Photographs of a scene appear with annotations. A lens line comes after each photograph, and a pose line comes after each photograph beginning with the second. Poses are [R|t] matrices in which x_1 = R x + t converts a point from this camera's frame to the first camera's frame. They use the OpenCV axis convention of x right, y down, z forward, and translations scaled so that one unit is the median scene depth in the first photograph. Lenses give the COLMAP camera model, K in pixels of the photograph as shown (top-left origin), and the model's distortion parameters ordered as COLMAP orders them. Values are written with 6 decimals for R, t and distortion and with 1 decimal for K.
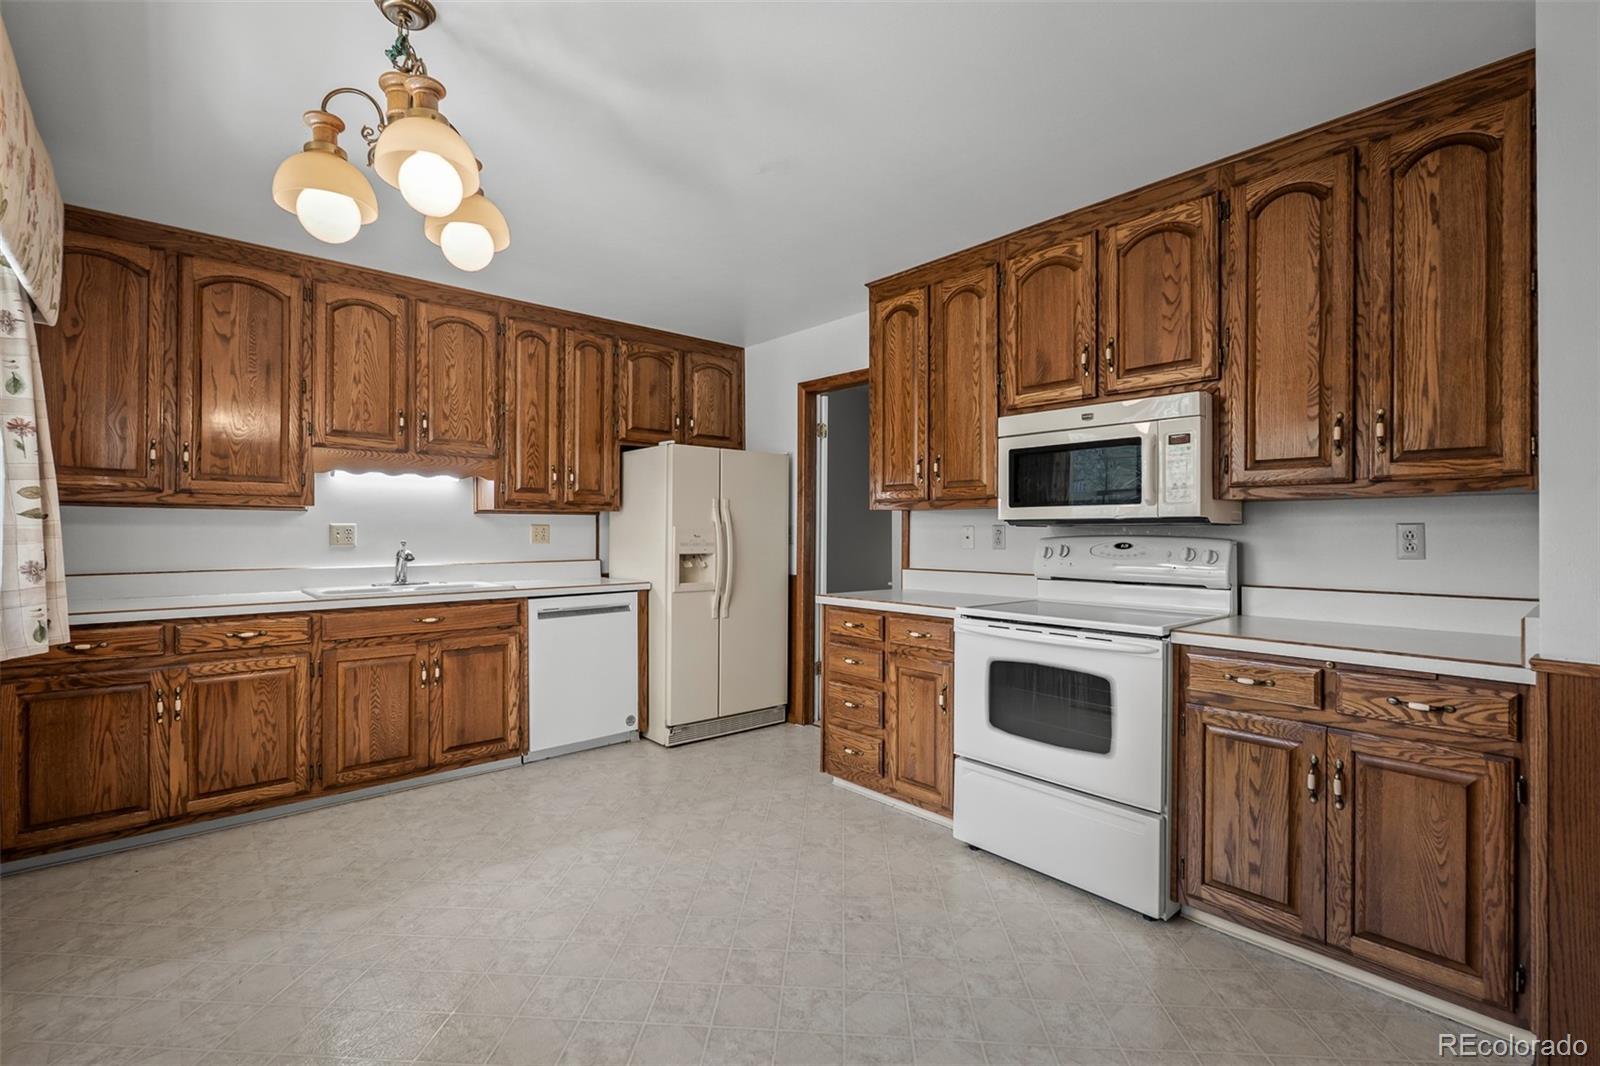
lens RADIAL K [[717.1, 0, 797.1], [0, 717.1, 531.6], [0, 0, 1]] dist [-0.007523, 0.002037]
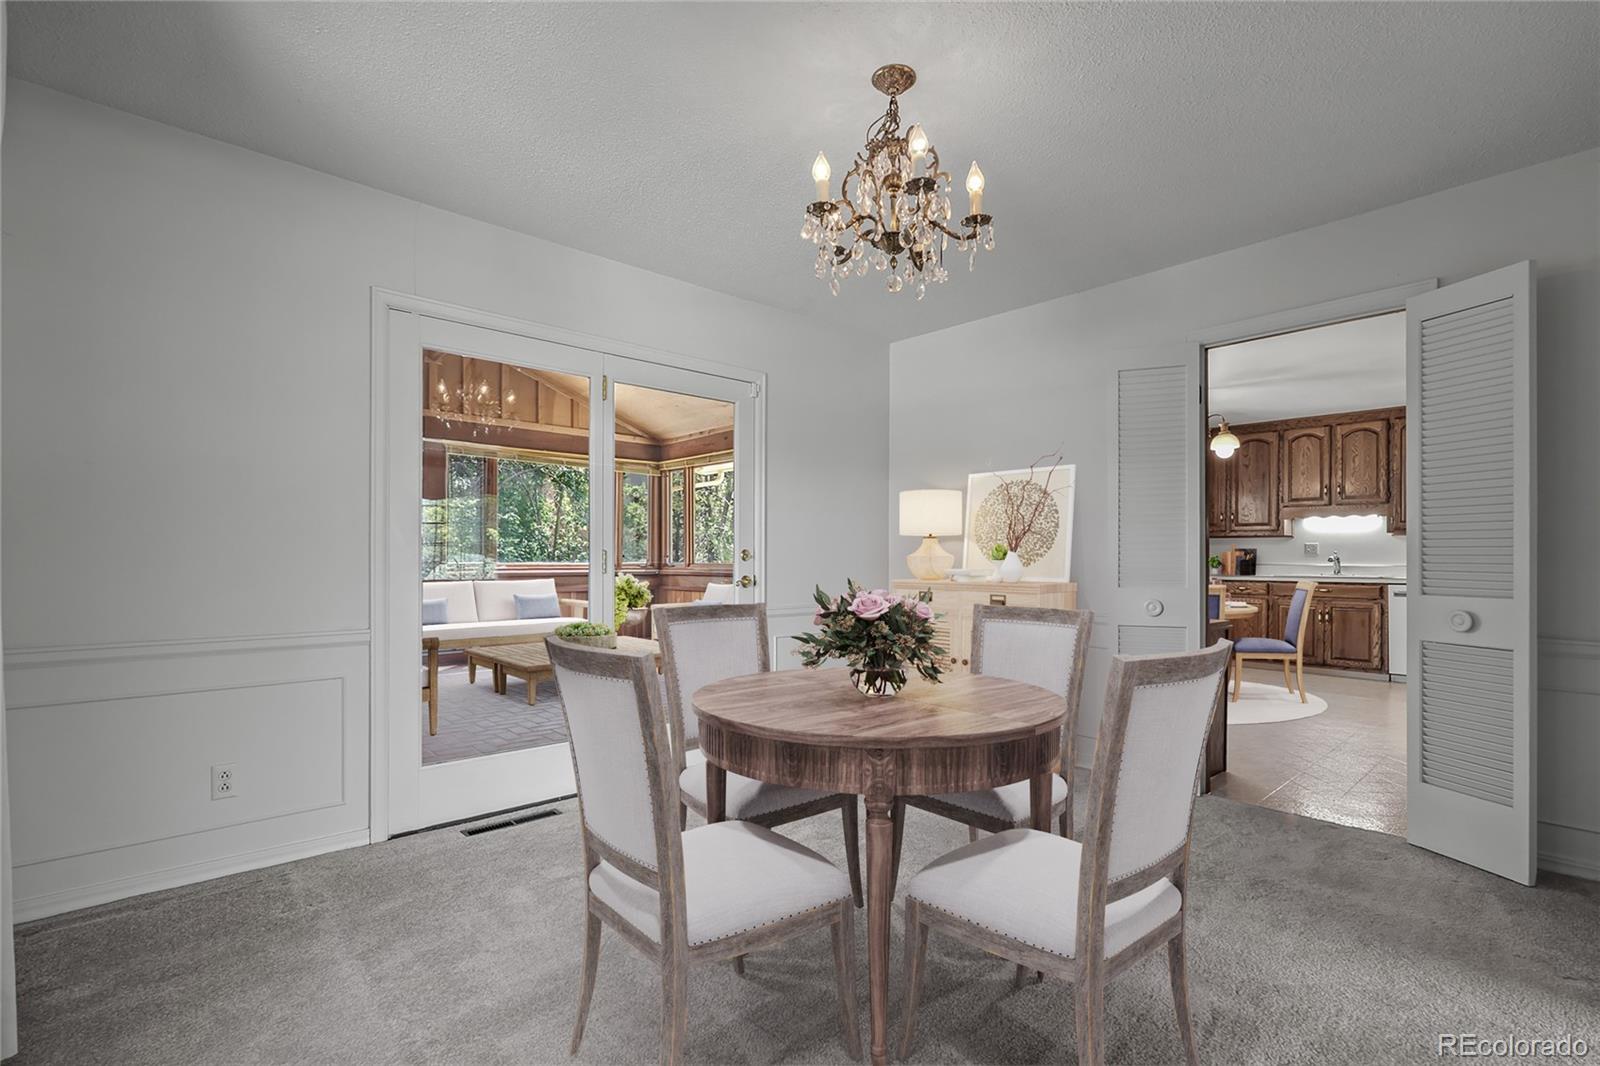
lens RADIAL K [[717.1, 0, 809.6], [0, 717.1, 555.7], [0, 0, 1]] dist [-0.007523, 0.002037]
pose [[0.023759, -0.004587, -0.999707, 1.587566], [-0.004740, 0.999978, -0.004700, 0.047443], [0.999706, 0.004850, 0.023737, -0.528559]]
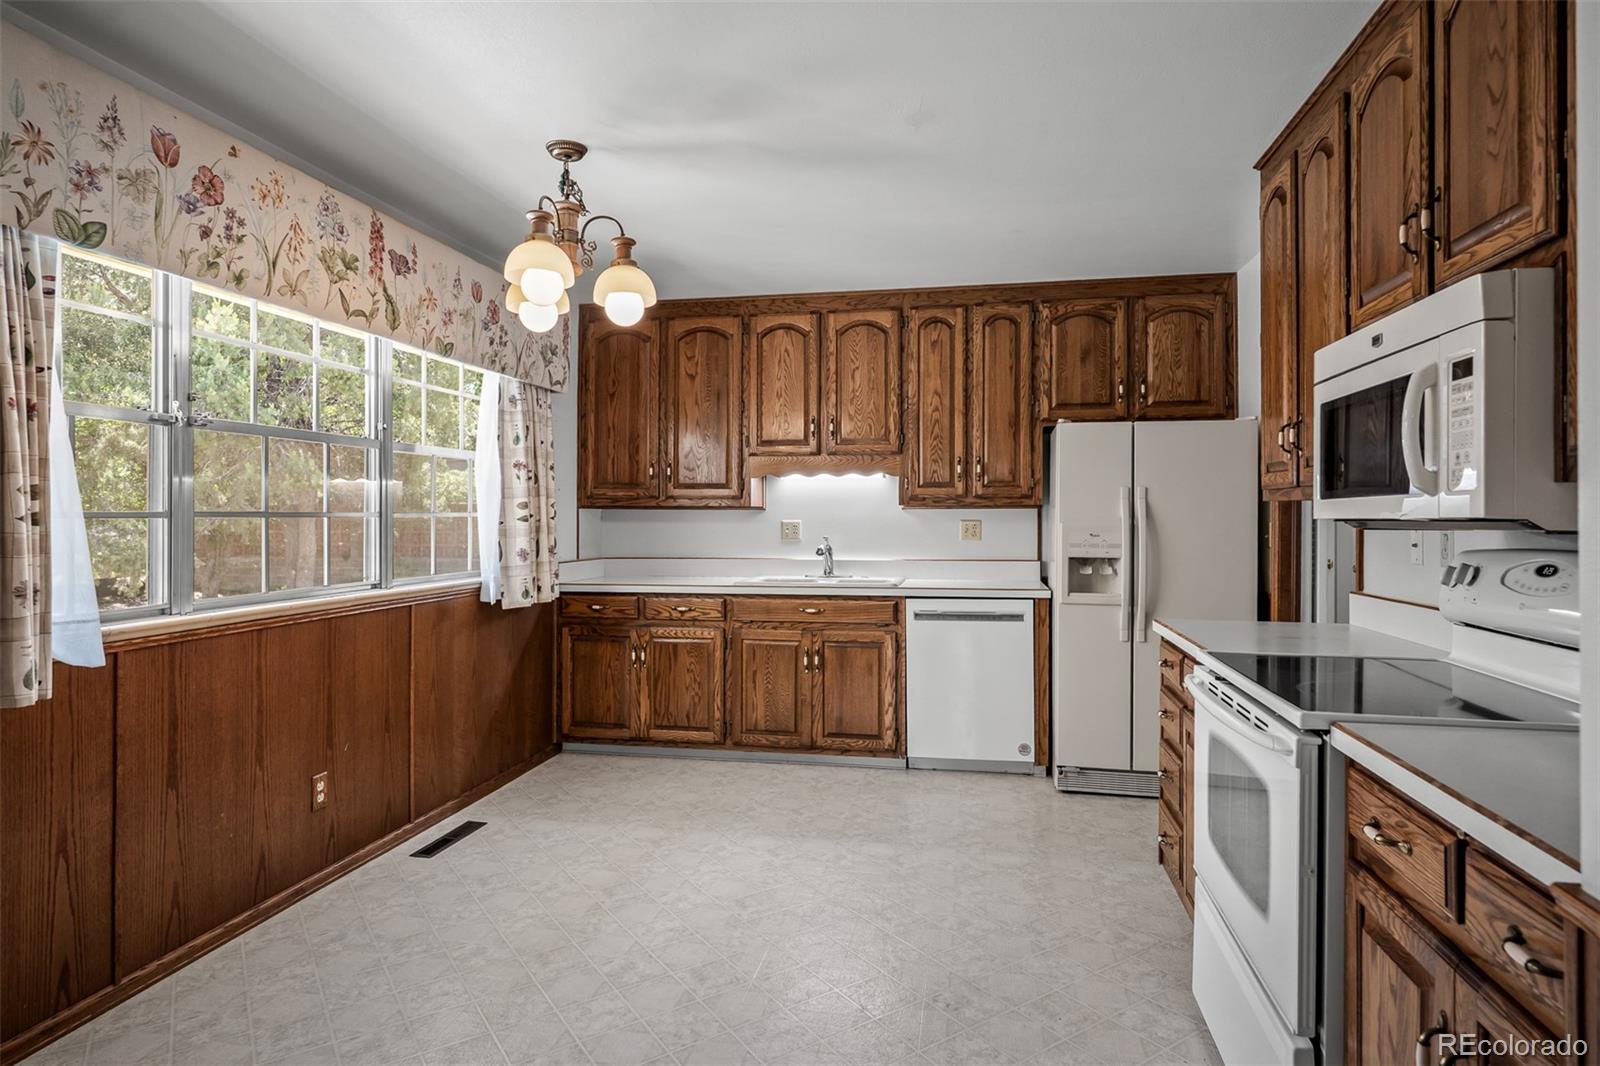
lens RADIAL K [[895.9, 0, 797.7], [0, 895.9, 516.3], [0, 0, 1]] dist [-0.005933, 0.002007]
pose [[0.608516, -0.003026, -0.793536, 0.602049], [0.000734, 0.999994, -0.003251, -0.016069], [0.793542, 0.001395, 0.608514, 0.175469]]
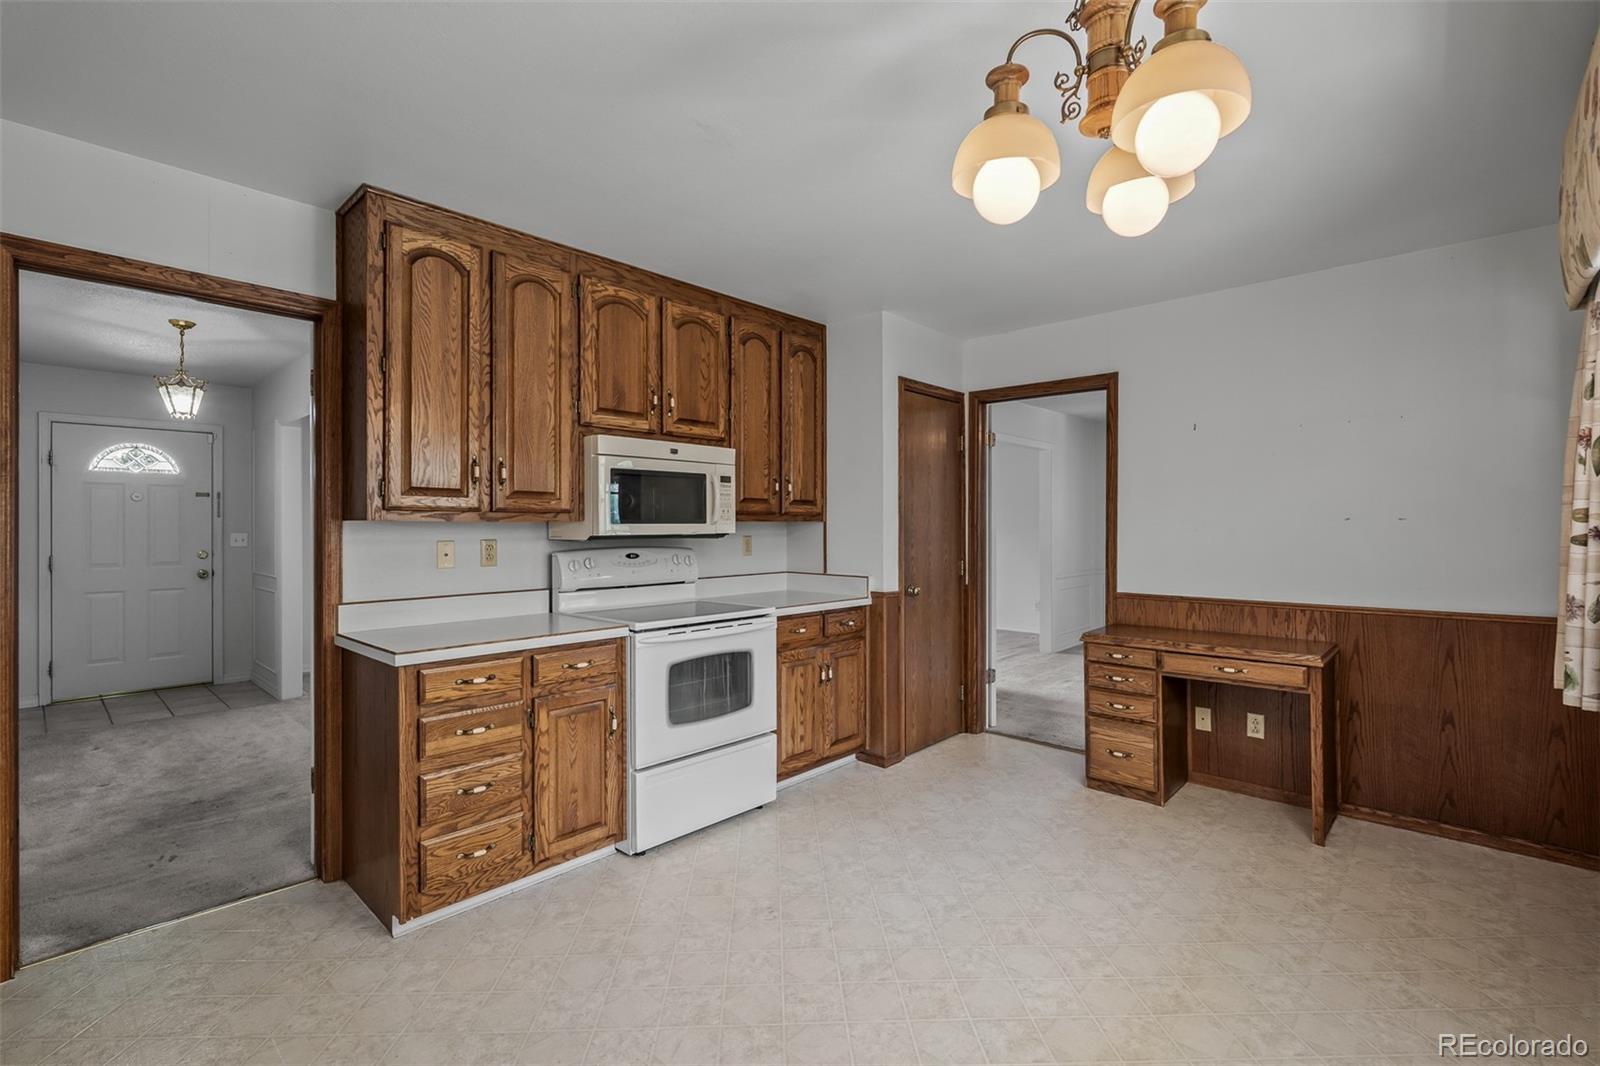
lens RADIAL K [[717.1, 0, 795.7], [0, 717.1, 528.3], [0, 0, 1]] dist [-0.007523, 0.002037]
pose [[-0.098045, -0.005733, 0.995165, -0.730394], [0.002559, 0.999979, 0.006013, -0.031029], [-0.995179, 0.003136, -0.098029, 0.798313]]
